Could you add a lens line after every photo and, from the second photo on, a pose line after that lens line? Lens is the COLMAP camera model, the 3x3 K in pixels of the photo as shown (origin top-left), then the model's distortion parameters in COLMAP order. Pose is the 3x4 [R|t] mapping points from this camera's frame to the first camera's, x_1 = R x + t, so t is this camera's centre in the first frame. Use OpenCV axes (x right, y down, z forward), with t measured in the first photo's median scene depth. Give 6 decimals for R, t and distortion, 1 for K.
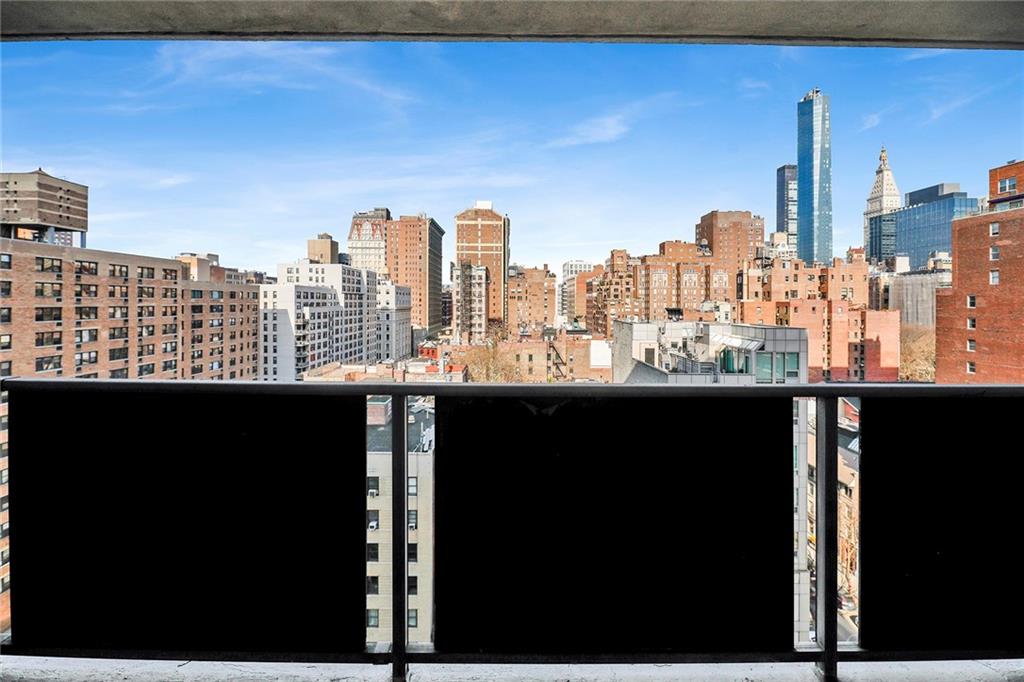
lens RADIAL K [[427.2, 0, 506.4], [0, 427.2, 303.5], [0, 0, 1]] dist [0.004796, -0.003760]
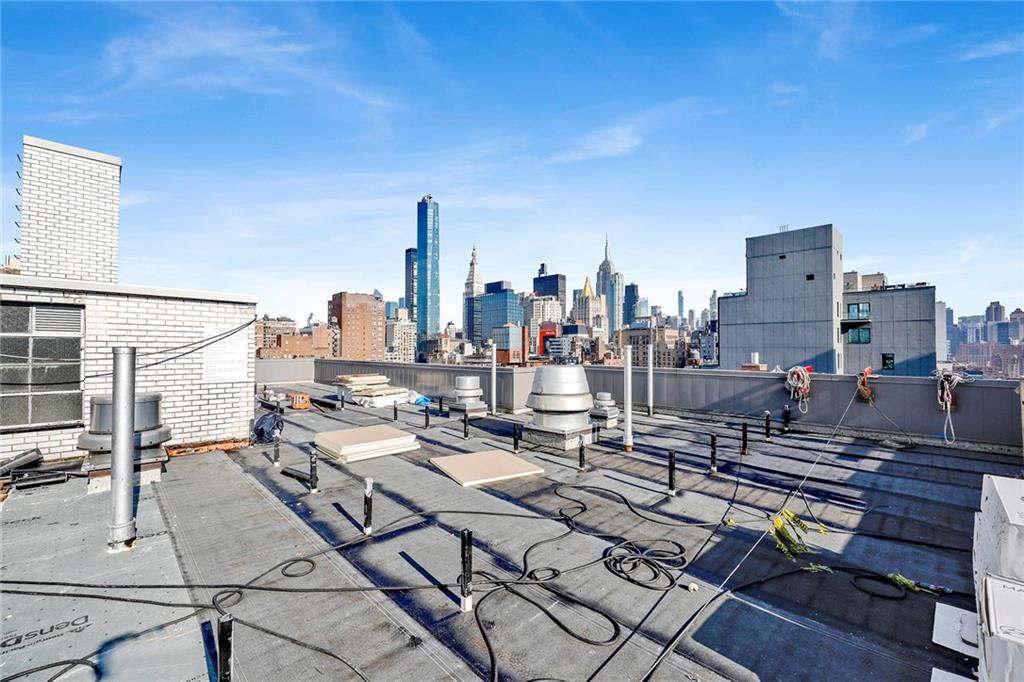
lens RADIAL K [[427.2, 0, 507.0], [0, 427.2, 341.4], [0, 0, 1]] dist [0.004796, -0.003760]
pose [[0.727816, 0.004119, 0.685760, 0.059079], [0.000878, 0.999976, -0.006939, -0.122574], [-0.685772, 0.005653, 0.727794, -0.133584]]
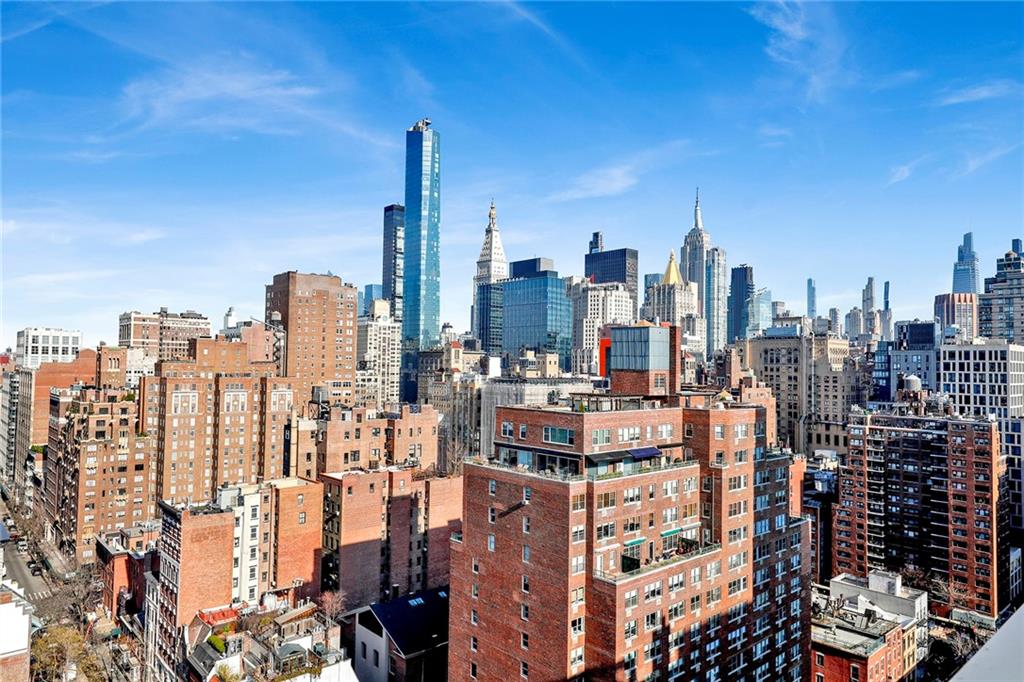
lens RADIAL K [[665.8, 0, 504.8], [0, 665.8, 333.9], [0, 0, 1]] dist [0.014340, -0.000731]
pose [[0.749531, 0.035278, 0.661028, 0.069498], [-0.012605, 0.999159, -0.039031, -0.121627], [-0.661849, 0.020923, 0.749345, -0.013102]]
